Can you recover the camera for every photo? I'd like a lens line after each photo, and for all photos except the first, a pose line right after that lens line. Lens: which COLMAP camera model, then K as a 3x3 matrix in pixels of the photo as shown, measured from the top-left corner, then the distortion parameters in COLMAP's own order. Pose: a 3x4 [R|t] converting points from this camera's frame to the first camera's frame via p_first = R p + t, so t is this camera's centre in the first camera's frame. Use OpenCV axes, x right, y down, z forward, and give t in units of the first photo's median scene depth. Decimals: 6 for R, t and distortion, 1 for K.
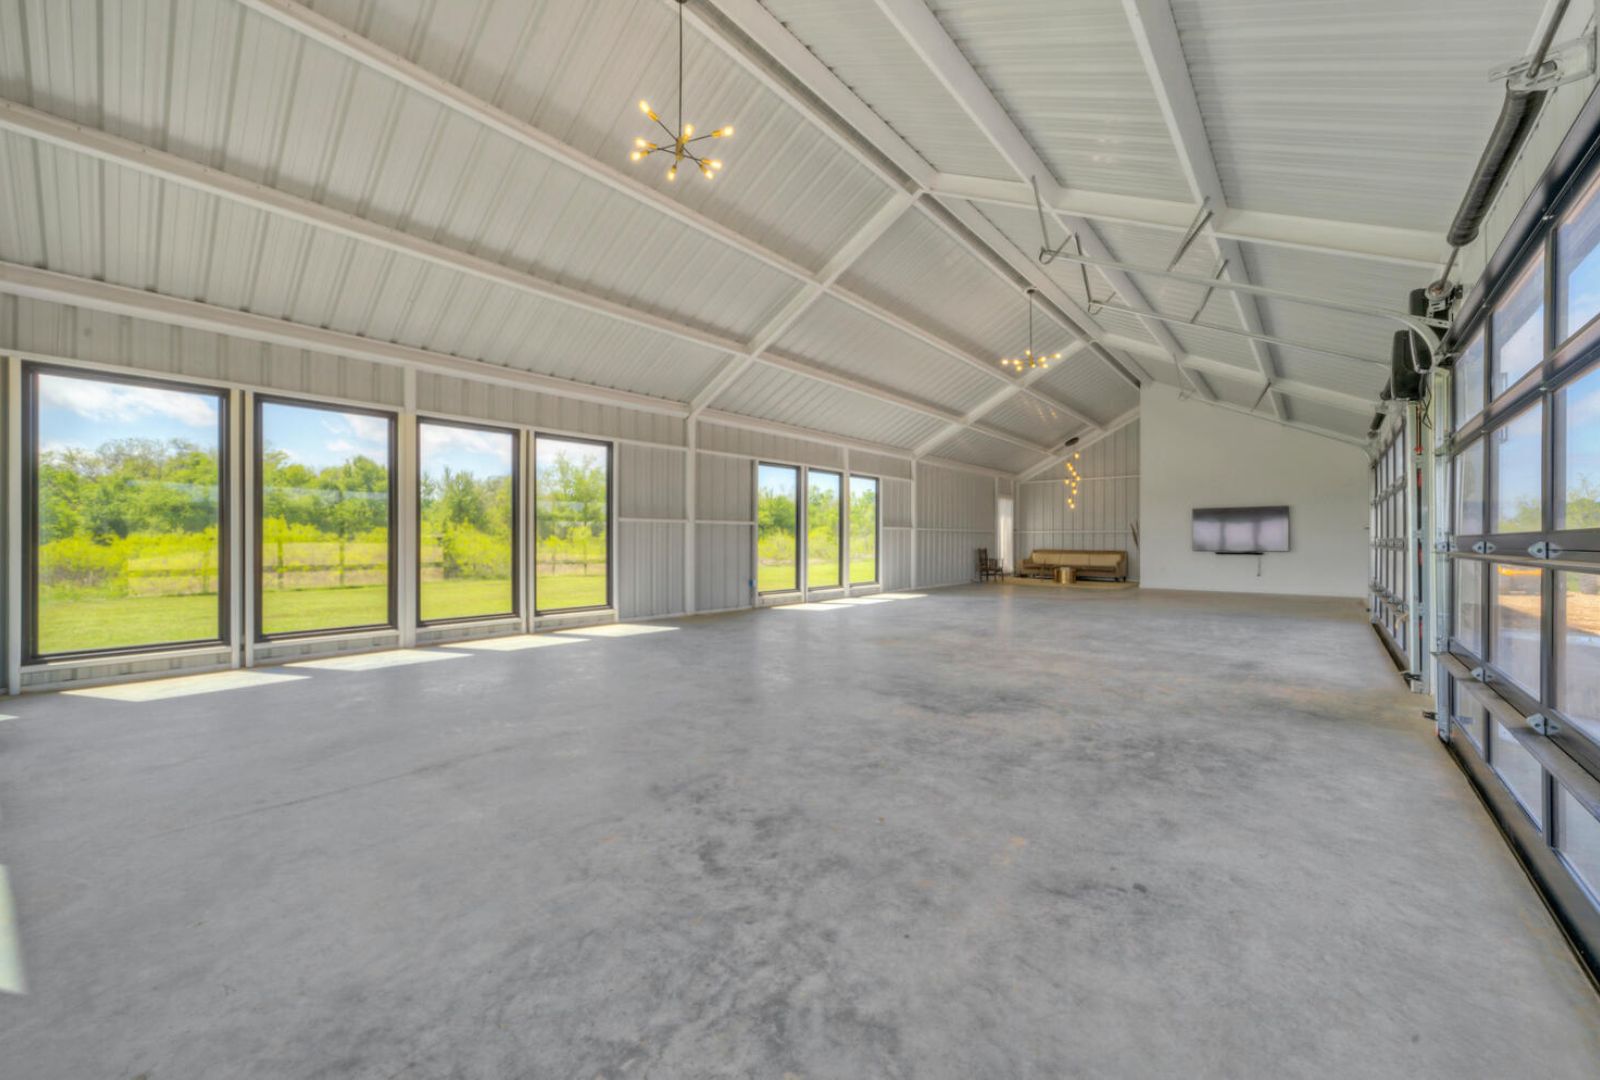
lens RADIAL K [[494.9, 0, 800.0], [0, 494.9, 540.0], [0, 0, 1]] dist [-0.000019, 0.000004]
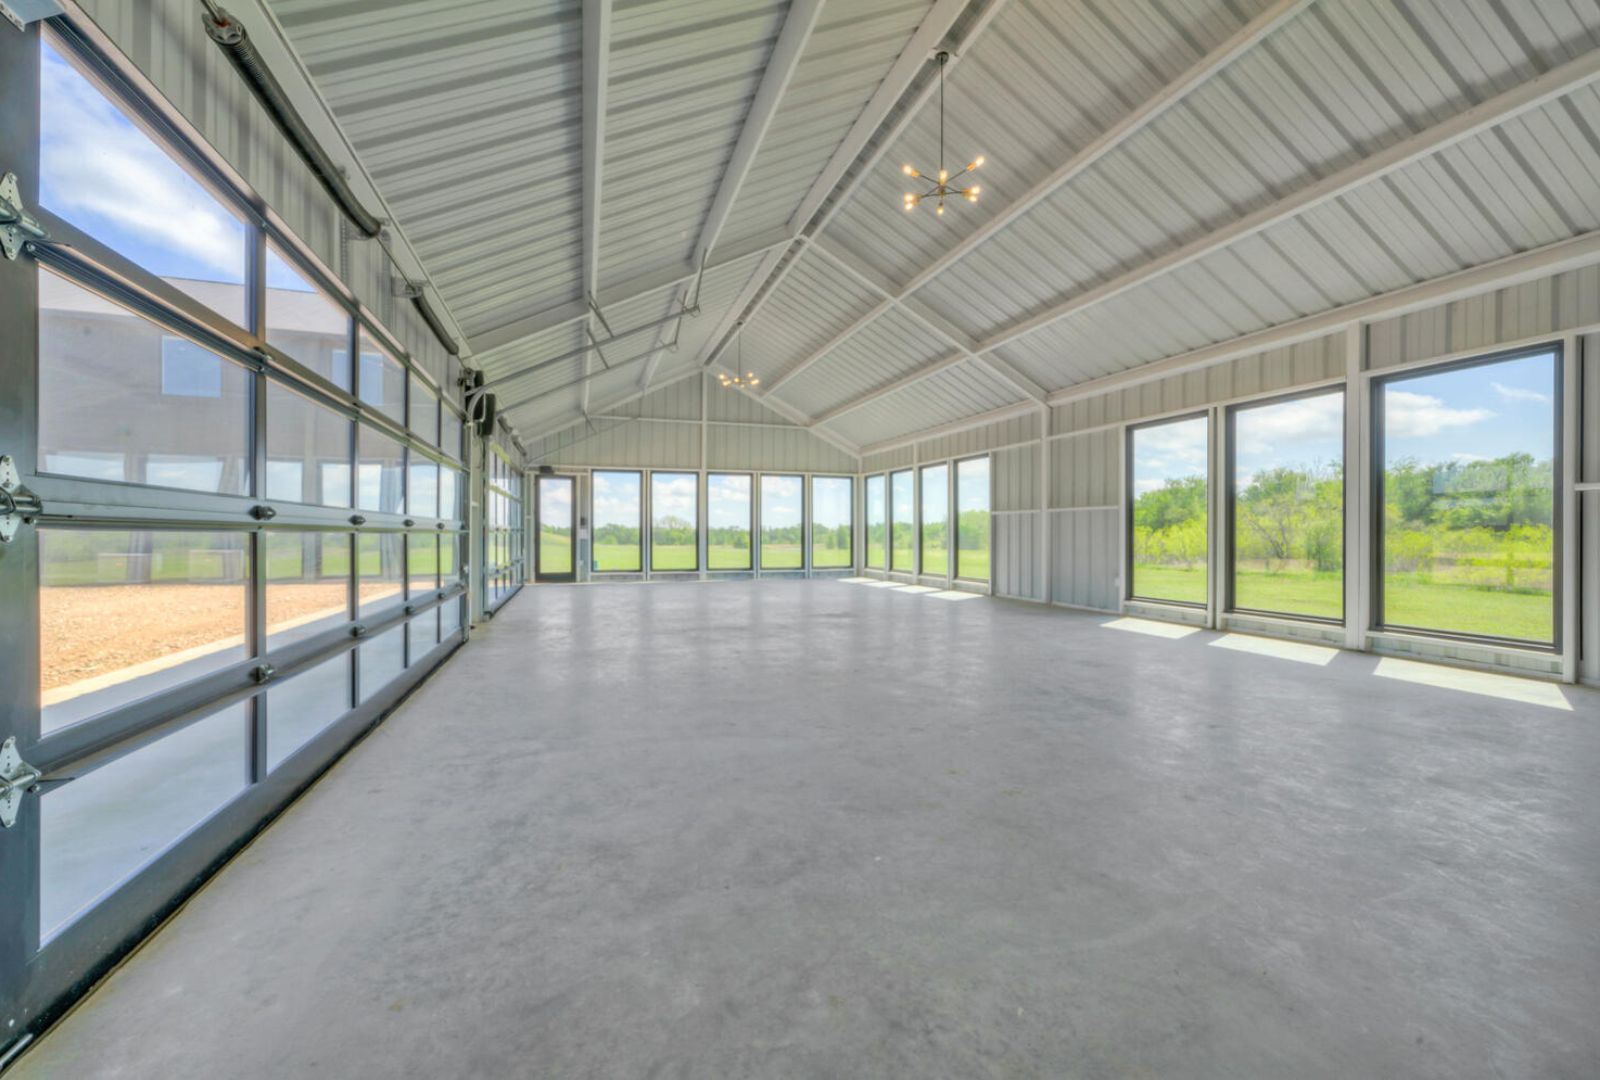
lens RADIAL K [[652.2, 0, 800.0], [0, 652.2, 540.0], [0, 0, 1]] dist [0.000158, 0.000022]
pose [[-0.420529, 0.017796, -0.907105, 0.975101], [0.004683, 0.999837, 0.017444, -0.002145], [0.907267, 0.003088, -0.420544, 0.899727]]
